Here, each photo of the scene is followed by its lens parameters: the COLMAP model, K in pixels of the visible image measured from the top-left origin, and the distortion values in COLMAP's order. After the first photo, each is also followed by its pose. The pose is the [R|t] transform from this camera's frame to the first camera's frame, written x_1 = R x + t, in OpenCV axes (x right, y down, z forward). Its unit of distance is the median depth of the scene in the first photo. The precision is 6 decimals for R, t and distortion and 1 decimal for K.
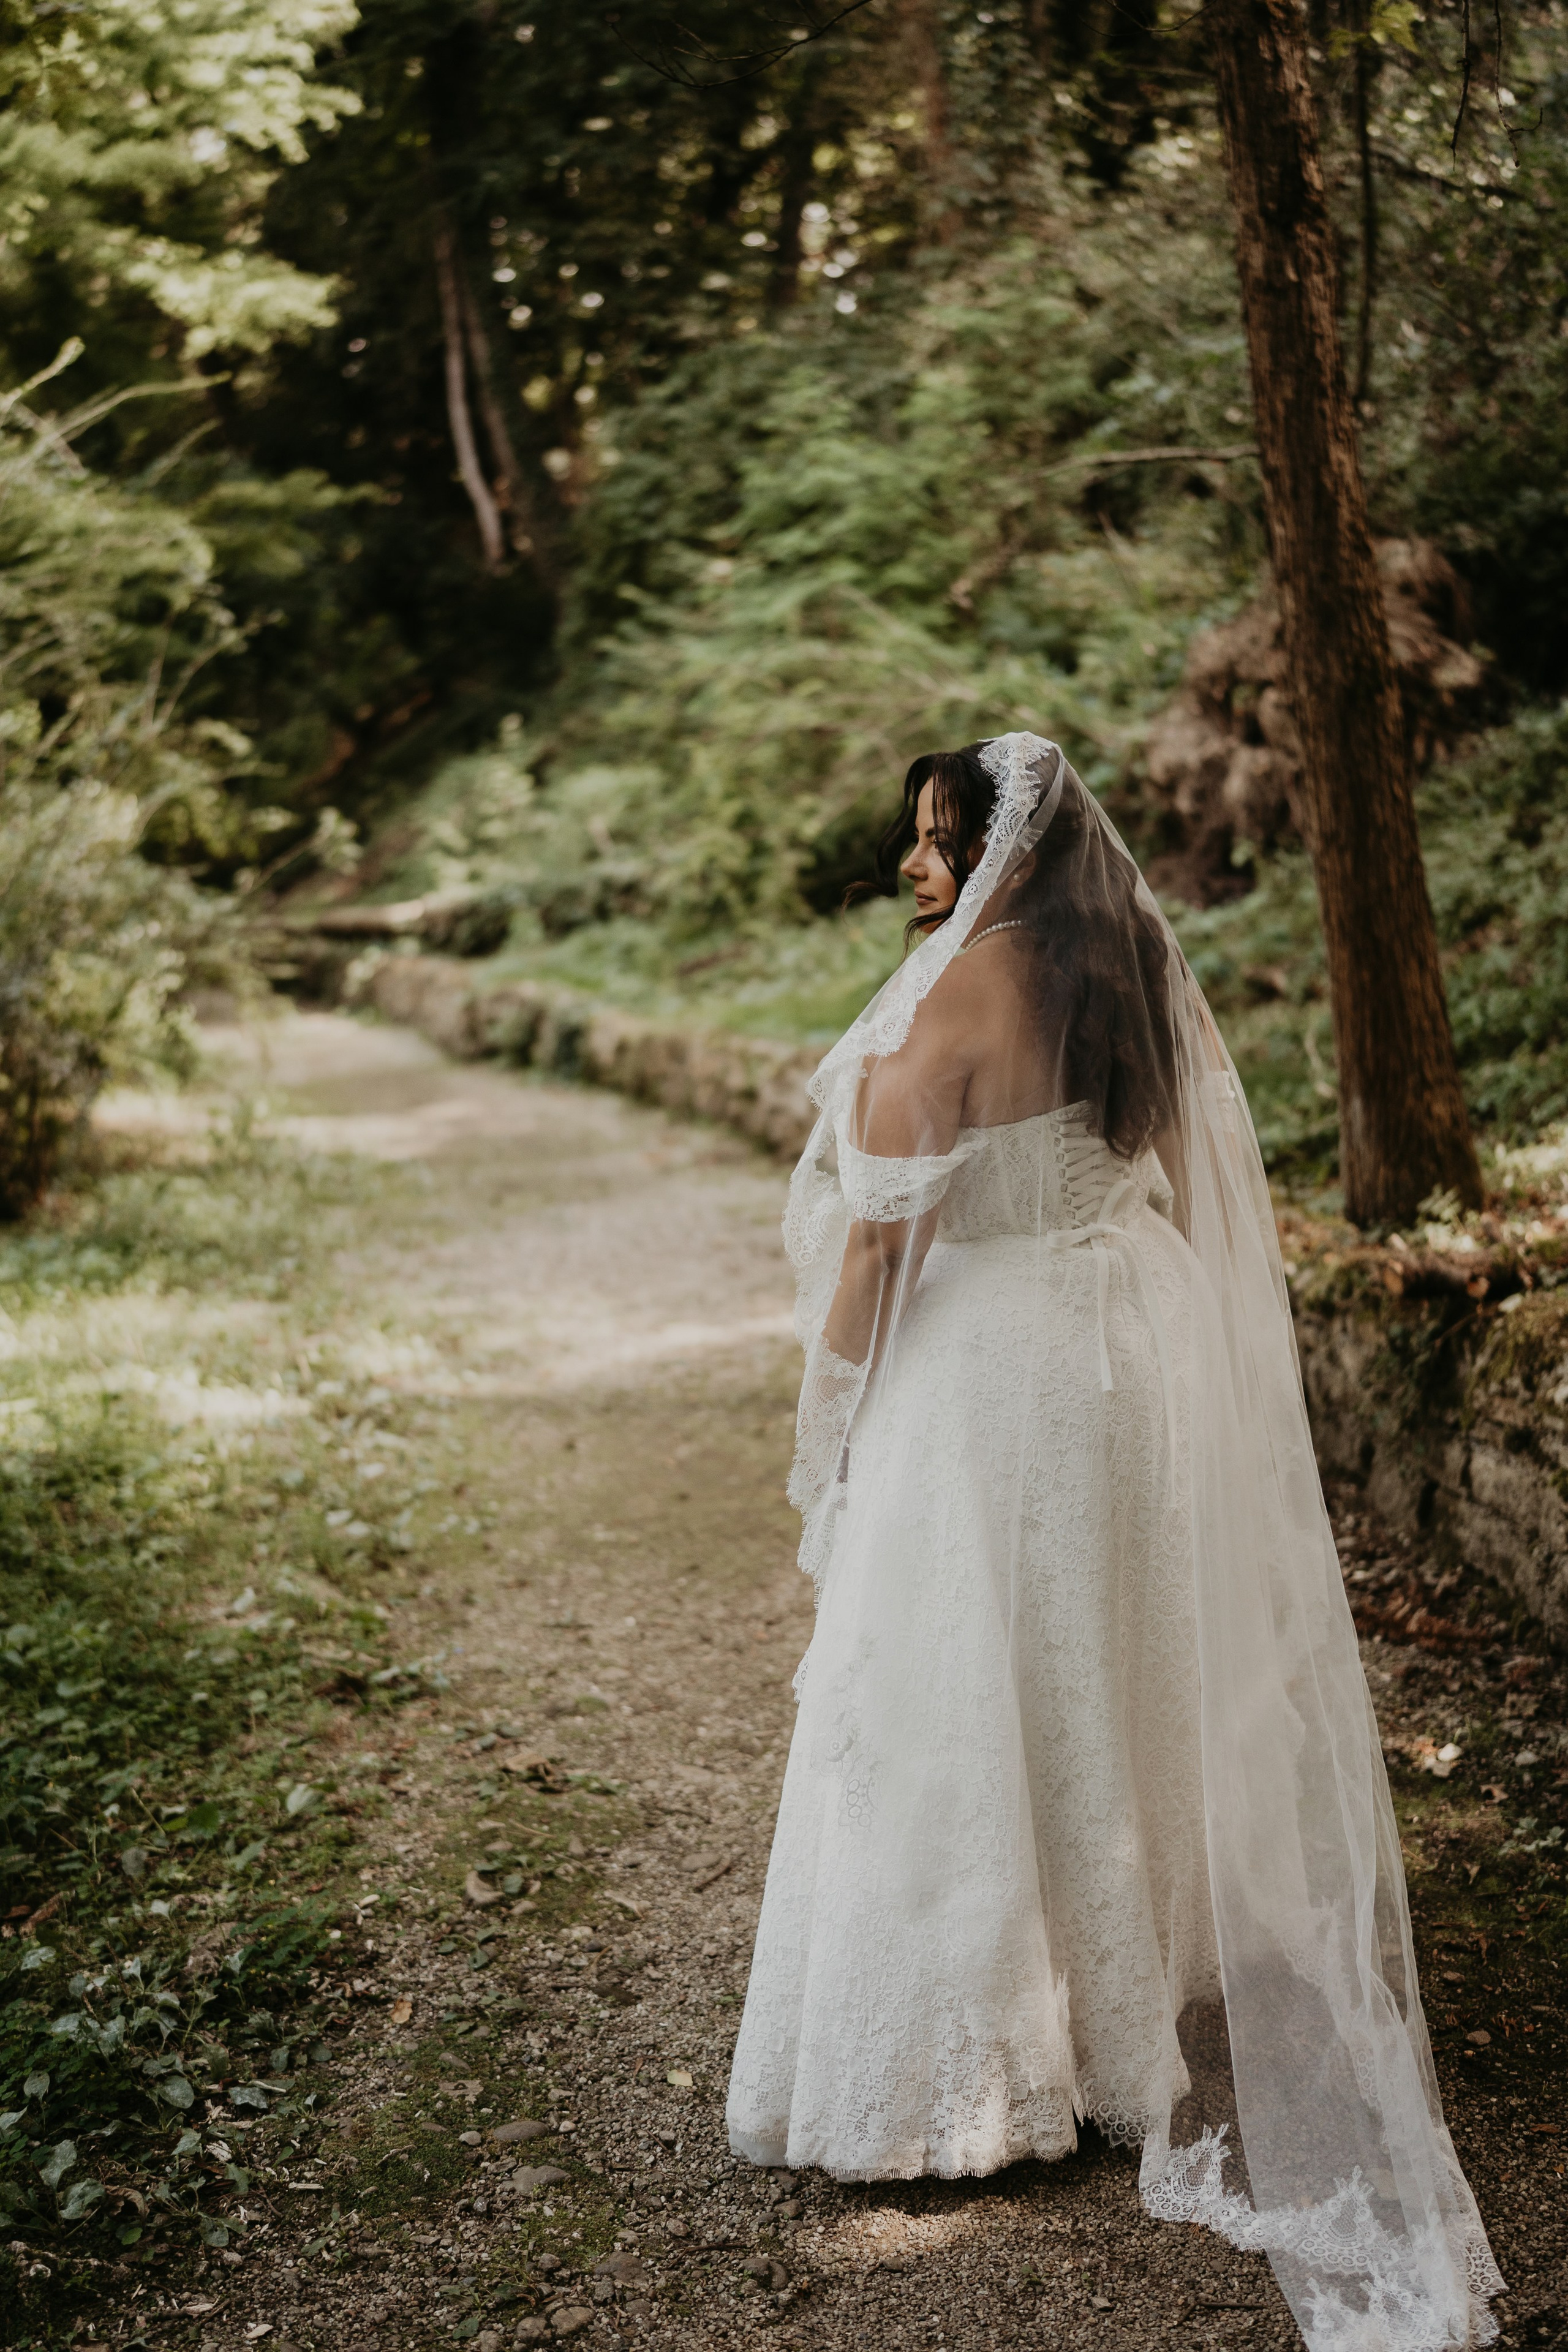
lens RADIAL K [[2215.6, 0, 869.3], [0, 2215.6, 1180.1], [0, 0, 1]] dist [-0.142931, 0.246024]
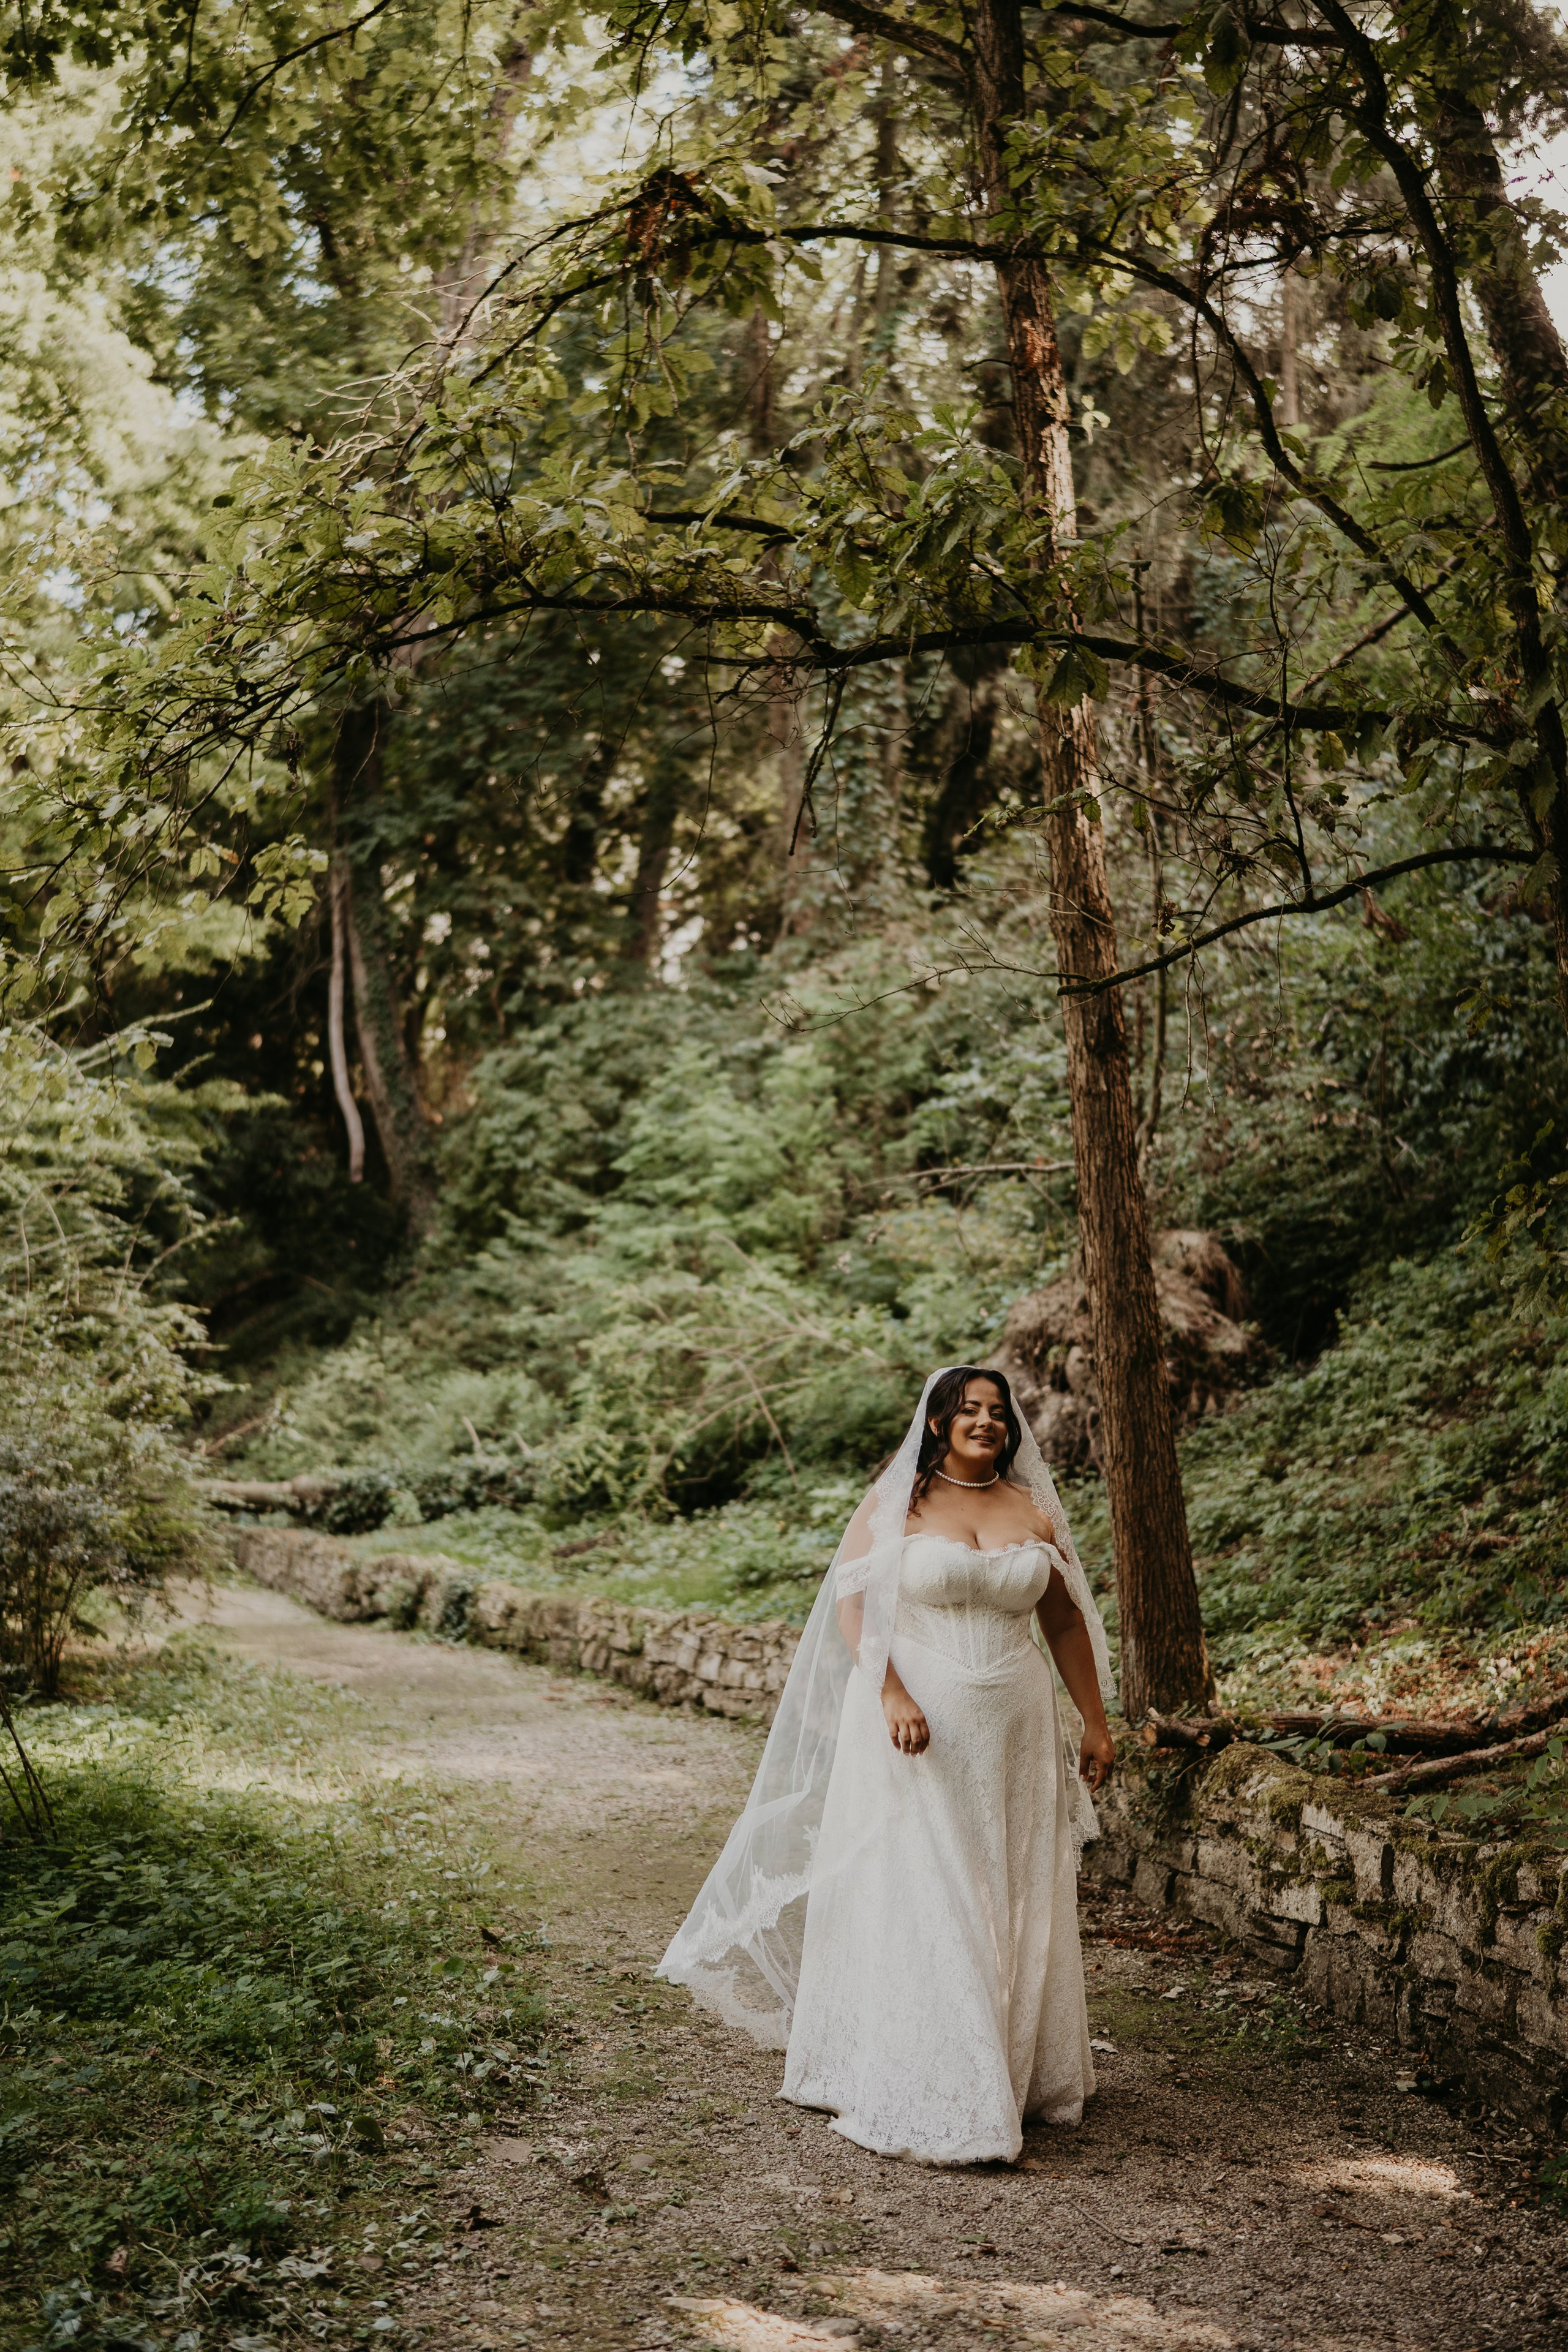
lens RADIAL K [[2308.7, 0, 851.3], [0, 2308.7, 1174.8], [0, 0, 1]] dist [-0.102452, 0.002901]
pose [[0.994060, 0.075148, 0.078724, -0.111864], [-0.050481, 0.959196, -0.278200, 0.109391], [-0.096418, 0.272573, 0.957292, -0.550738]]
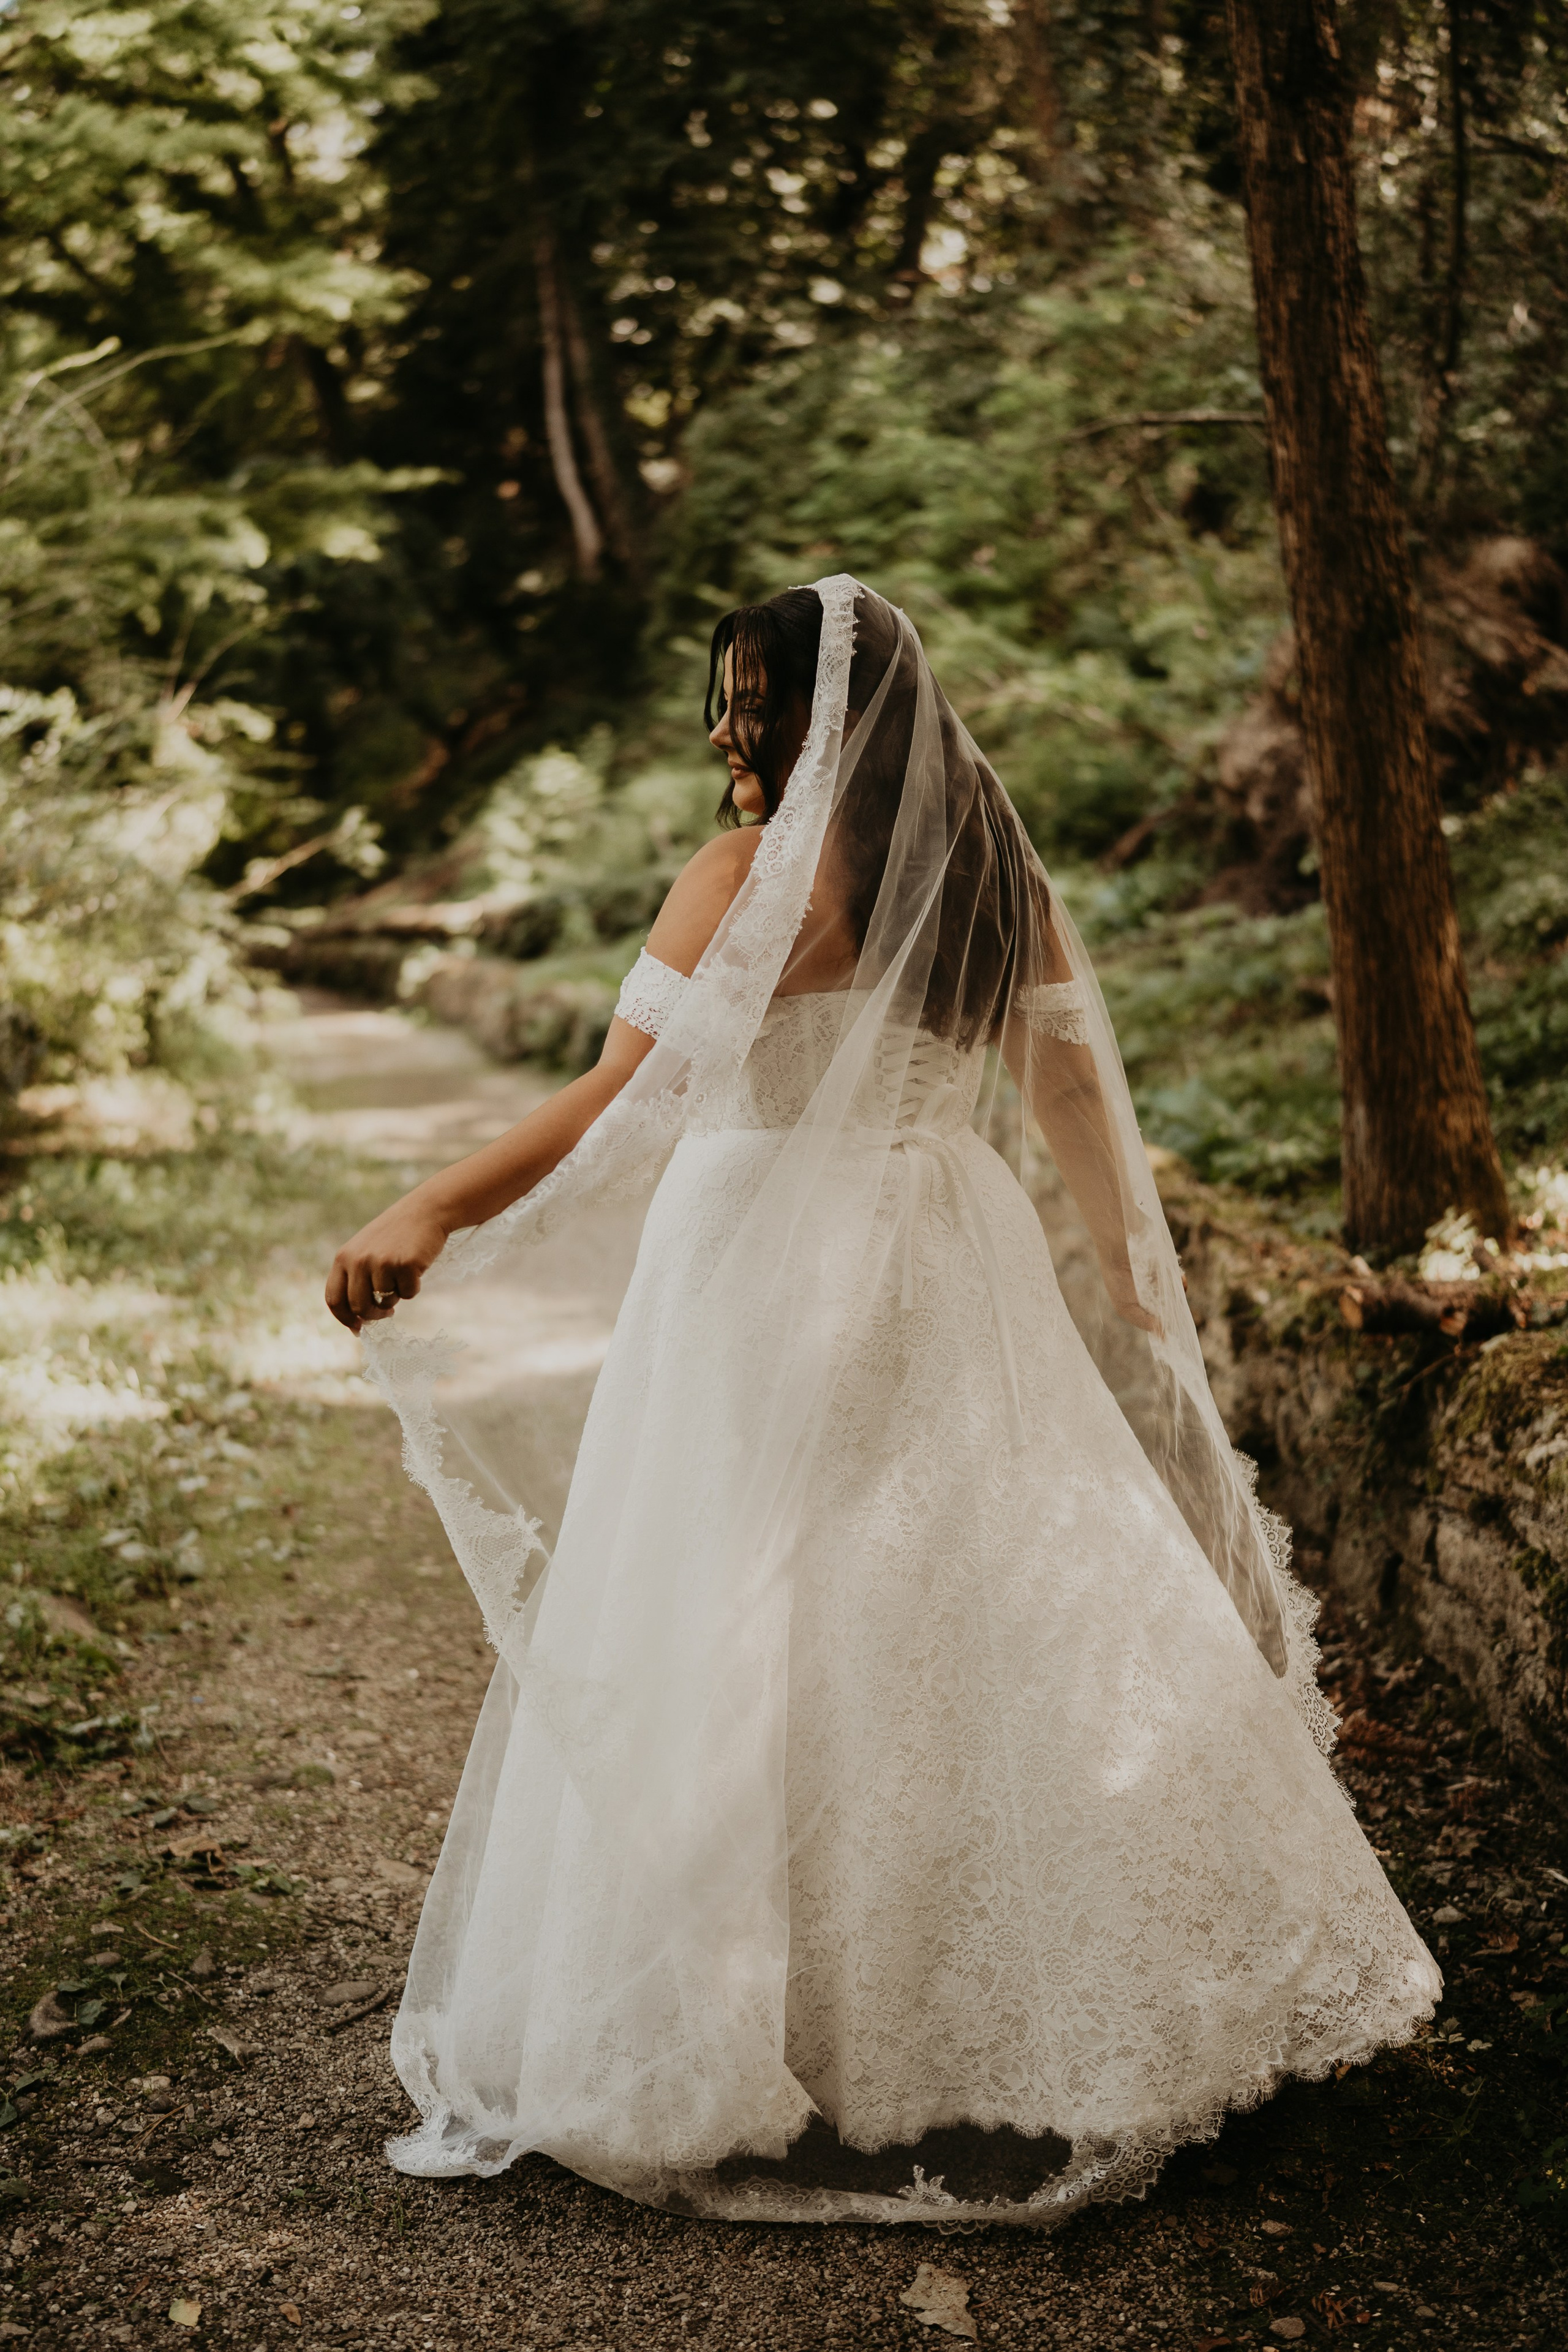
lens RADIAL K [[2223.9, 0, 784.0], [0, 2223.9, 1176.0], [0, 0, 1]] dist [-0.144475, 0.221518]
pose [[0.995488, 0.032103, -0.089287, 0.082170], [-0.033372, 0.999362, -0.012757, 0.010401], [0.088821, 0.015679, 0.995924, 0.124469]]
